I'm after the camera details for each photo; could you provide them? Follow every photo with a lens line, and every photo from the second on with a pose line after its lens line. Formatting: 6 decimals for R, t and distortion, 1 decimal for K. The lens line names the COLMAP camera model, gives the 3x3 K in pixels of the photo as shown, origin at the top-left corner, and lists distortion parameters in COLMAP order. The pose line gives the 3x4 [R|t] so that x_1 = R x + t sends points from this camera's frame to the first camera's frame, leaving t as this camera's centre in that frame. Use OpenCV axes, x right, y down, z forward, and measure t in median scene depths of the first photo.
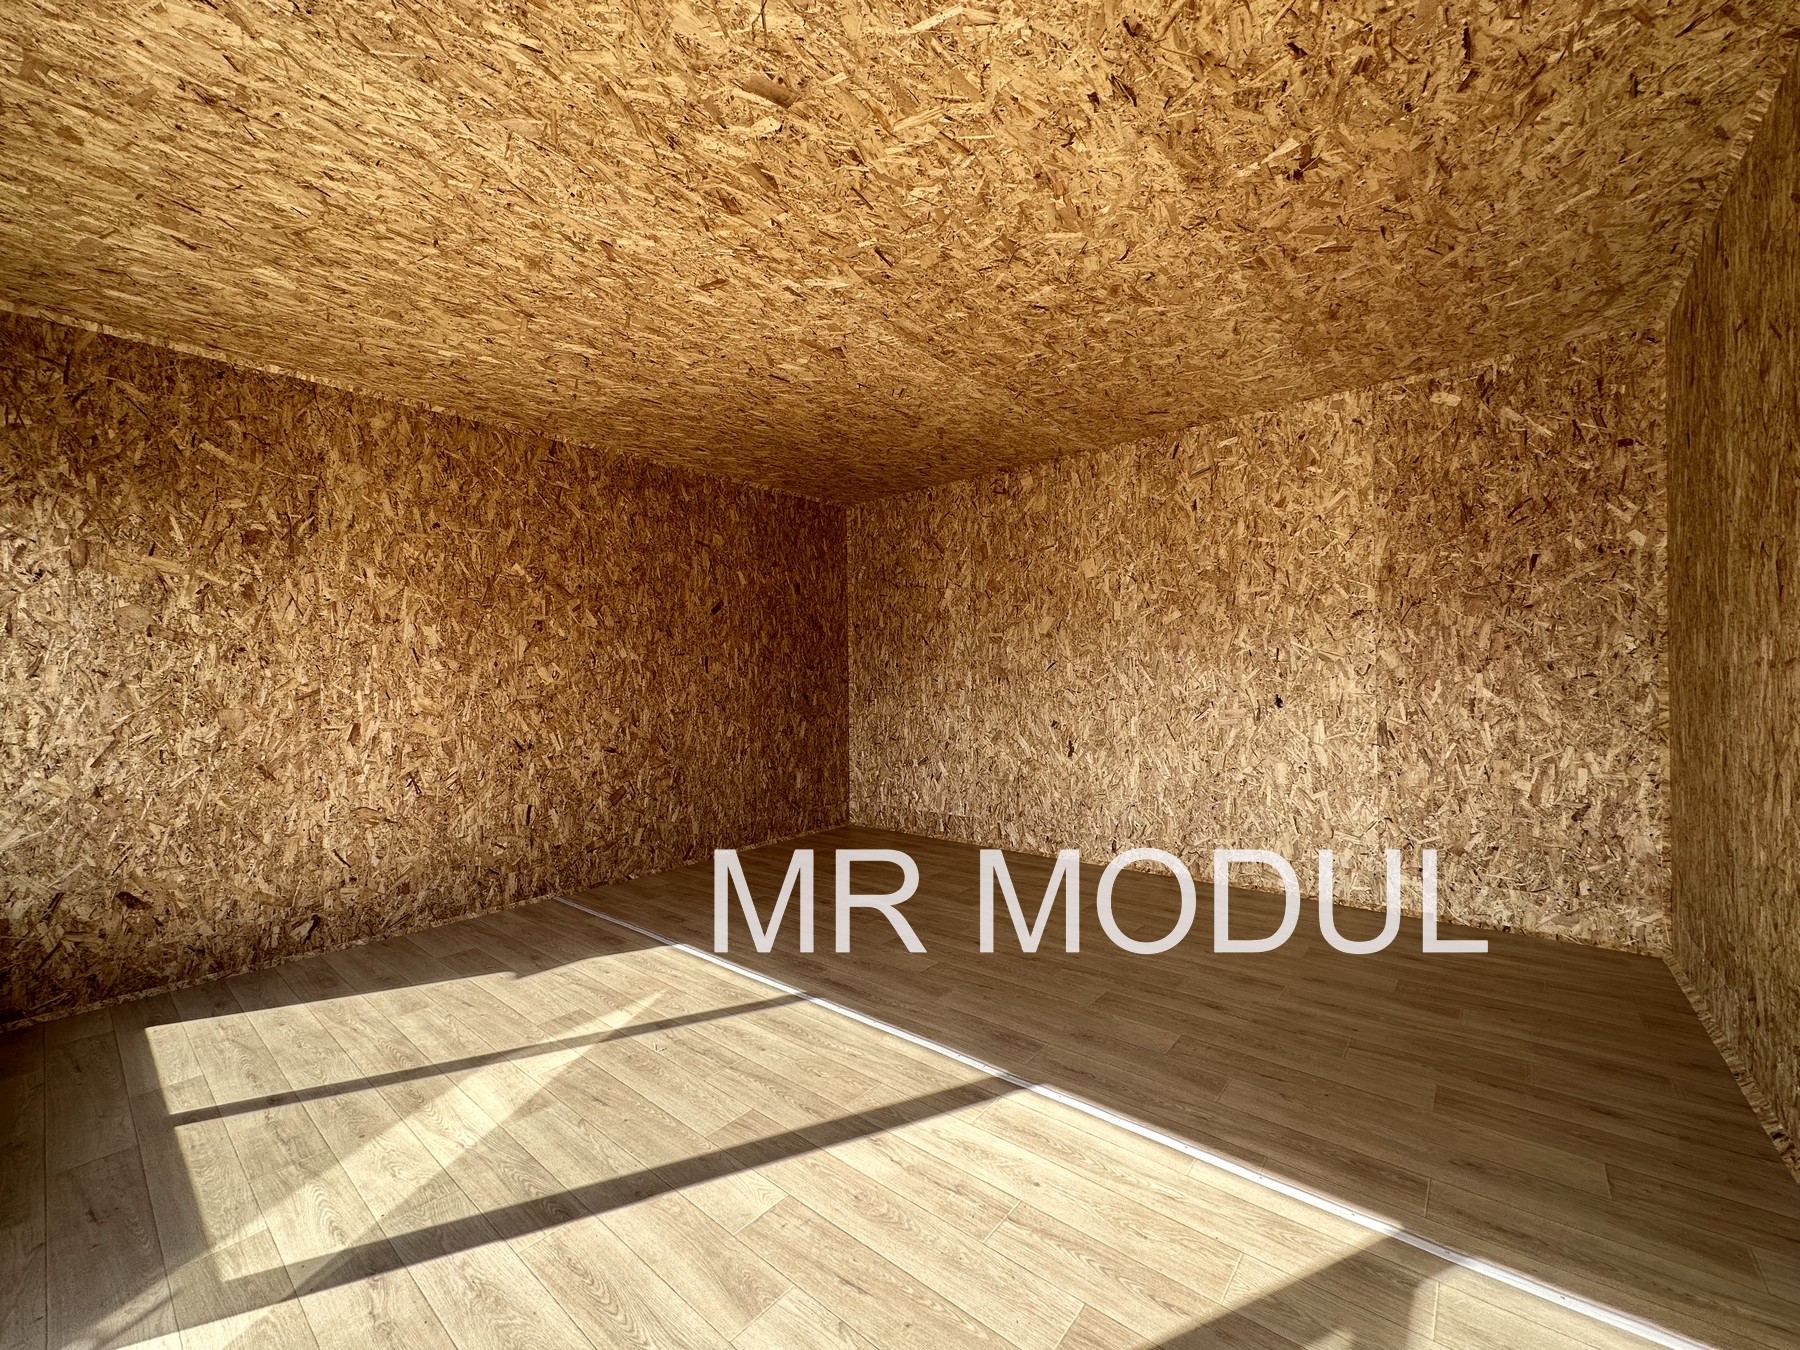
lens RADIAL K [[694.8, 0, 916.5], [0, 694.8, 673.3], [0, 0, 1]] dist [0.000862, 0.000111]
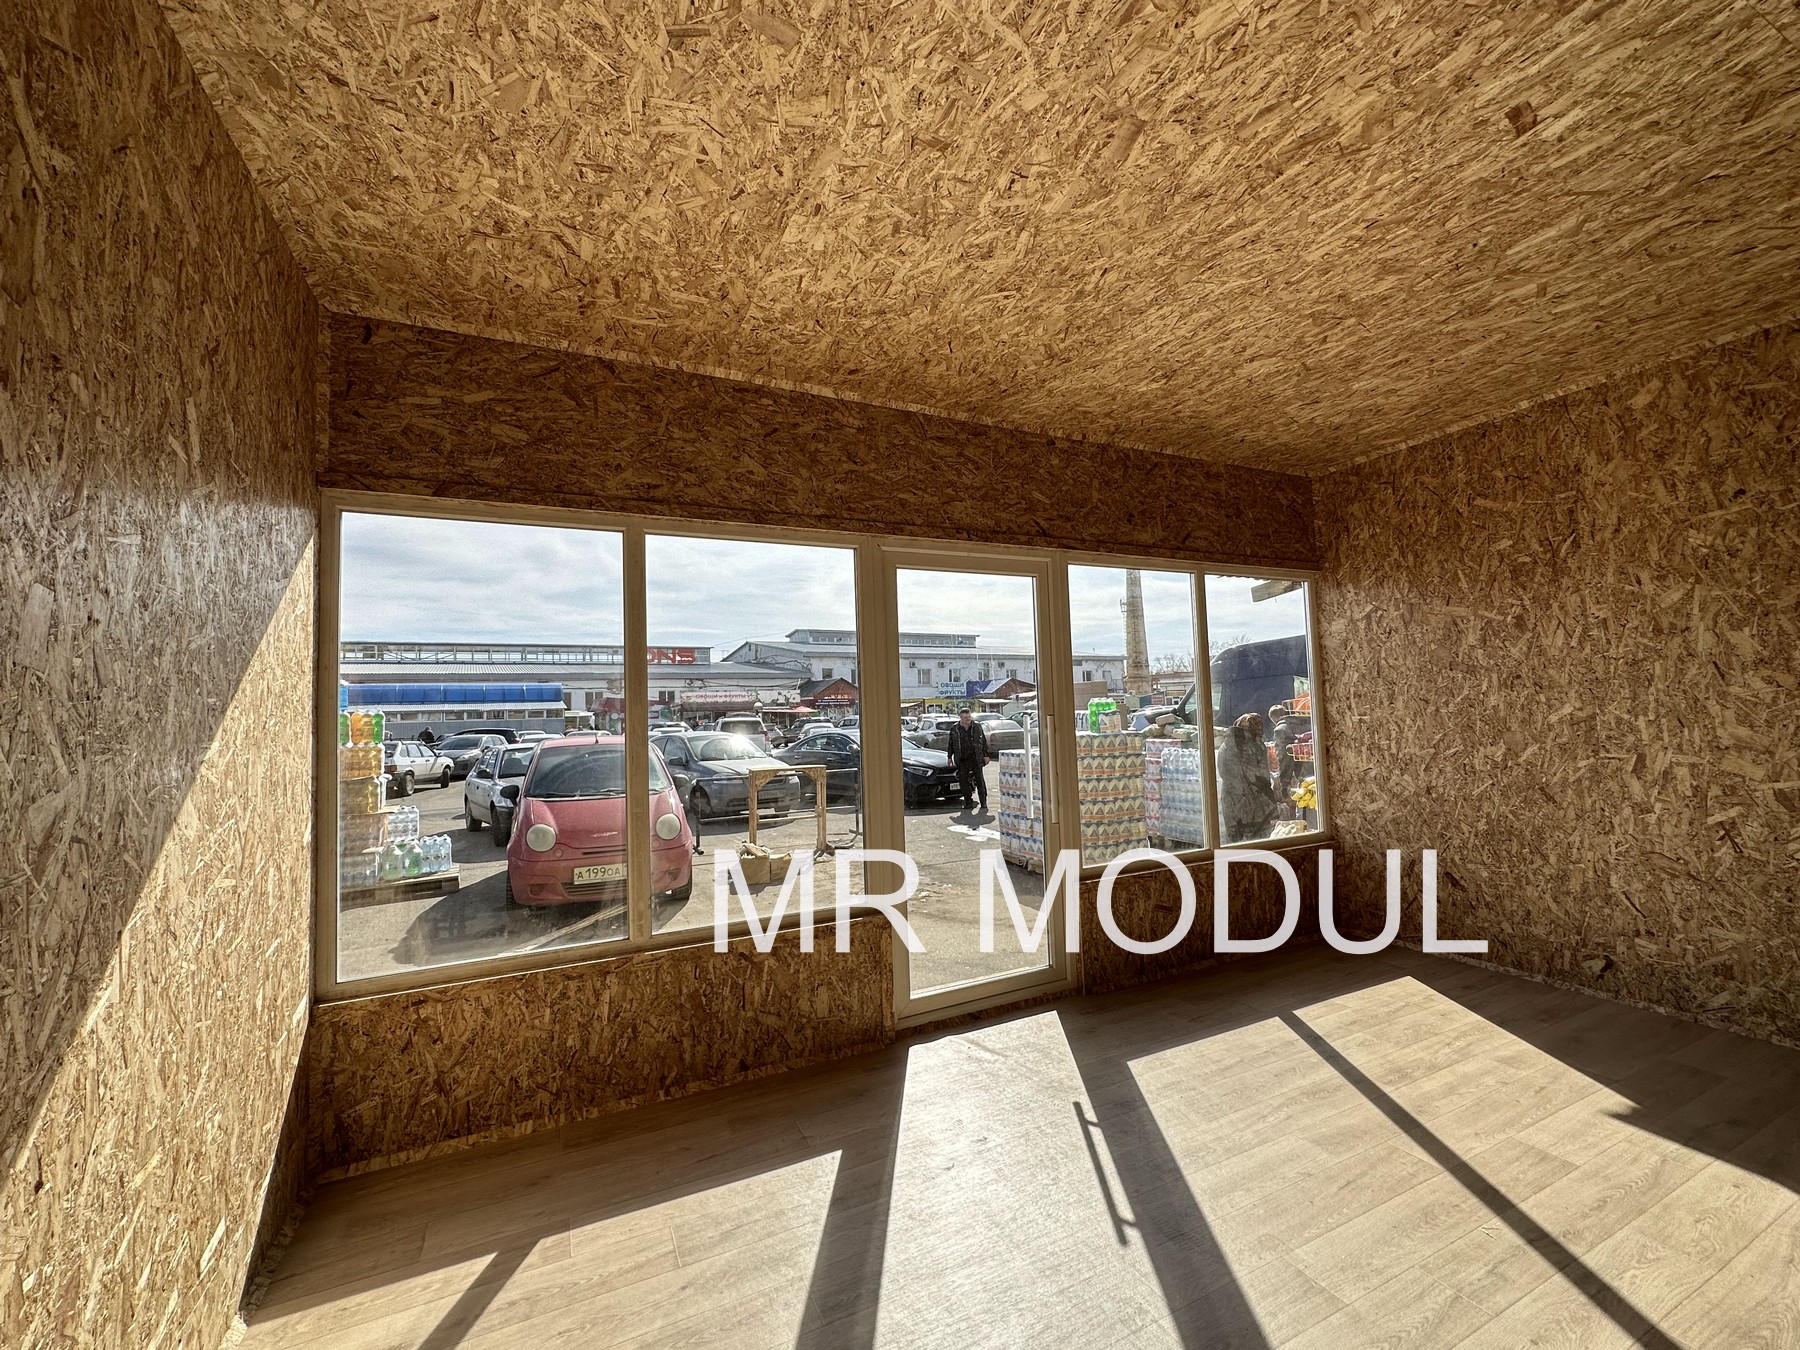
lens RADIAL K [[718.9, 0, 900.0], [0, 718.9, 675.0], [0, 0, 1]] dist [0.000381, 0.000157]
pose [[-0.401757, -0.019091, -0.915547, 0.392675], [0.046243, 0.998084, -0.041105, -0.031809], [0.914578, -0.058852, -0.400105, 0.515590]]
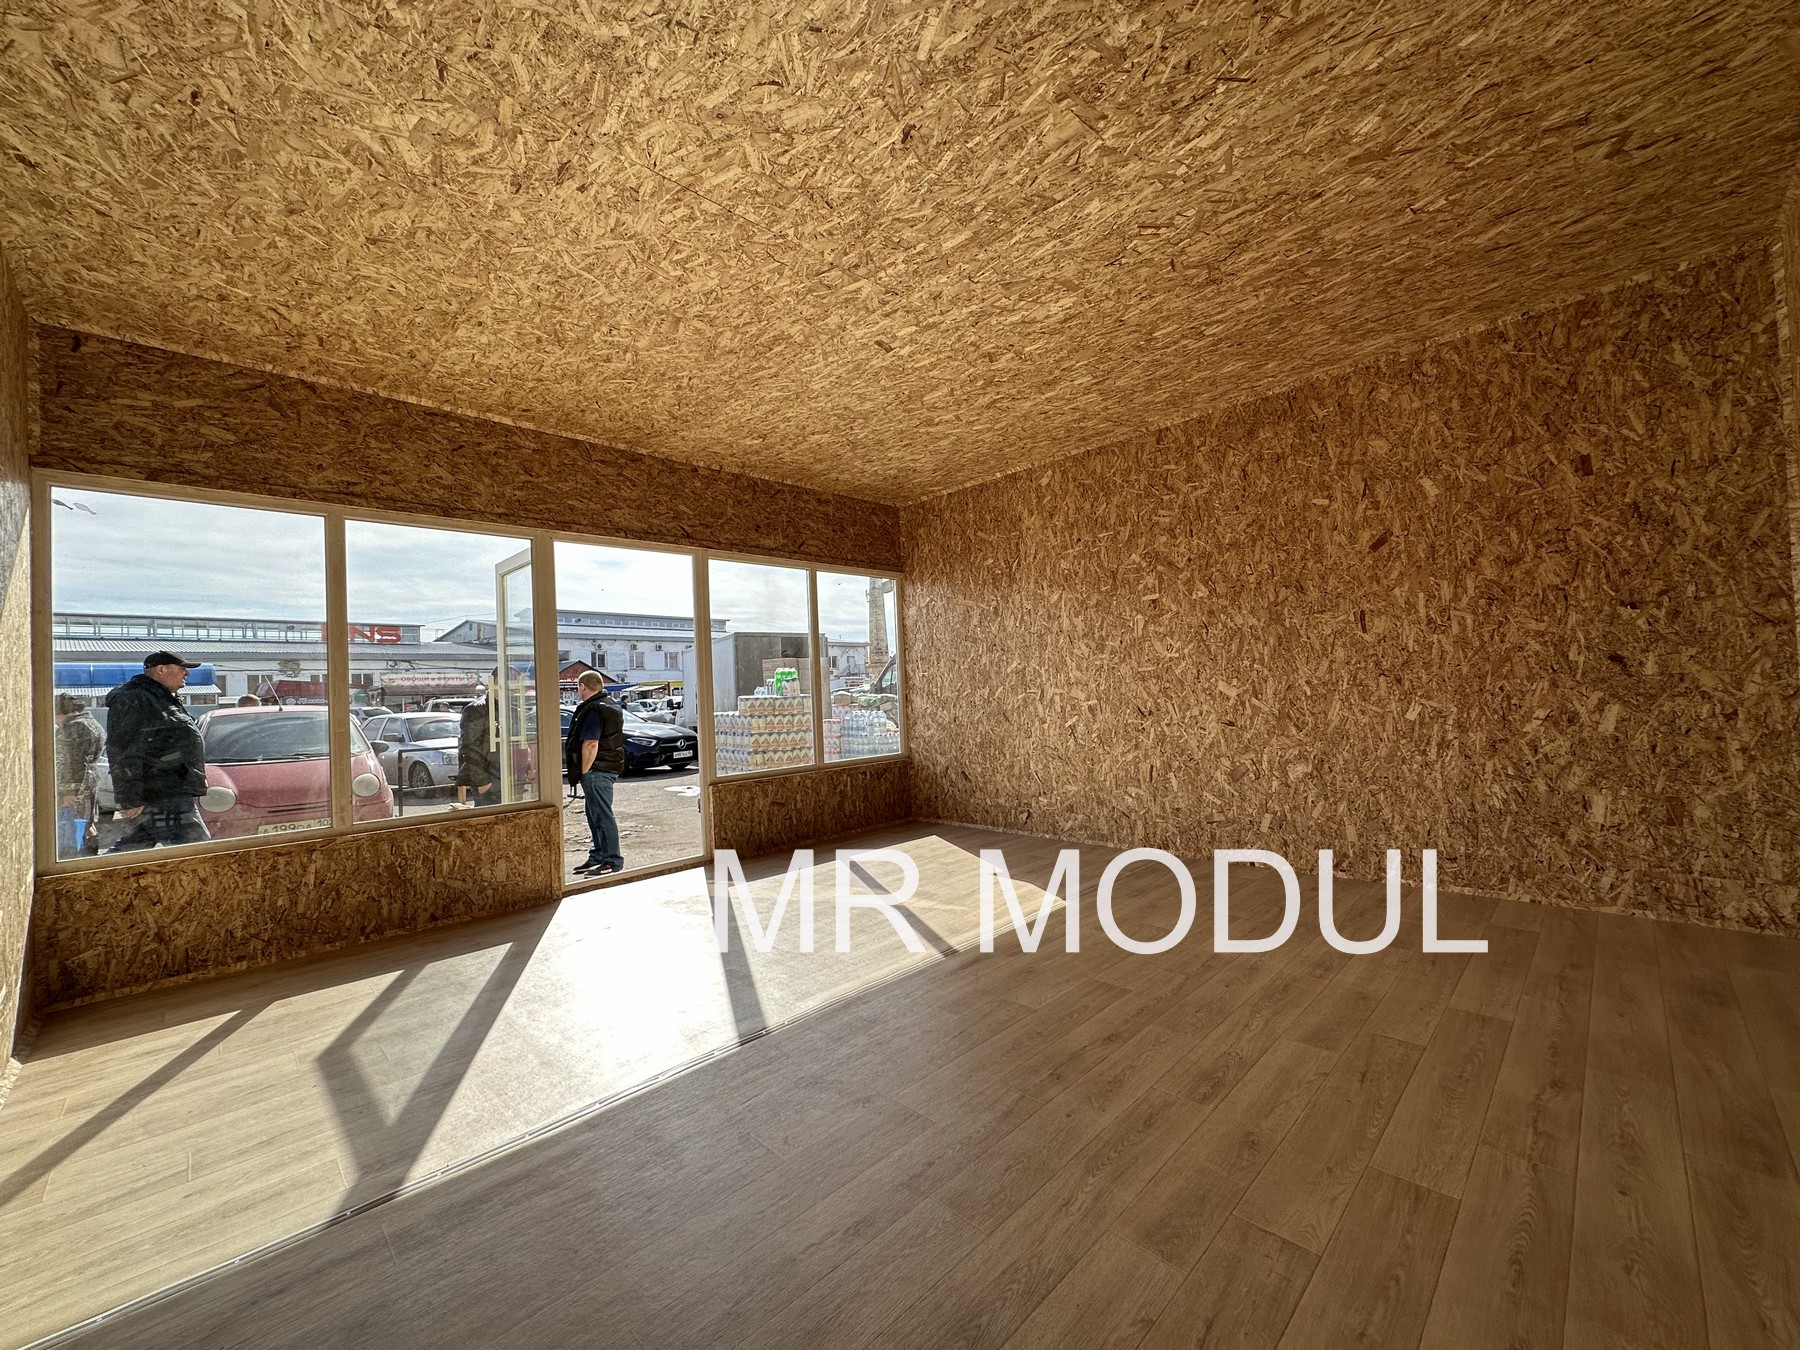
lens RADIAL K [[718.9, 0, 900.0], [0, 718.9, 675.0], [0, 0, 1]] dist [0.000381, 0.000157]
pose [[-0.084779, -0.003033, -0.996395, 0.749629], [0.049452, 0.998750, -0.007248, 0.038349], [0.995172, -0.049888, -0.084523, 0.825238]]
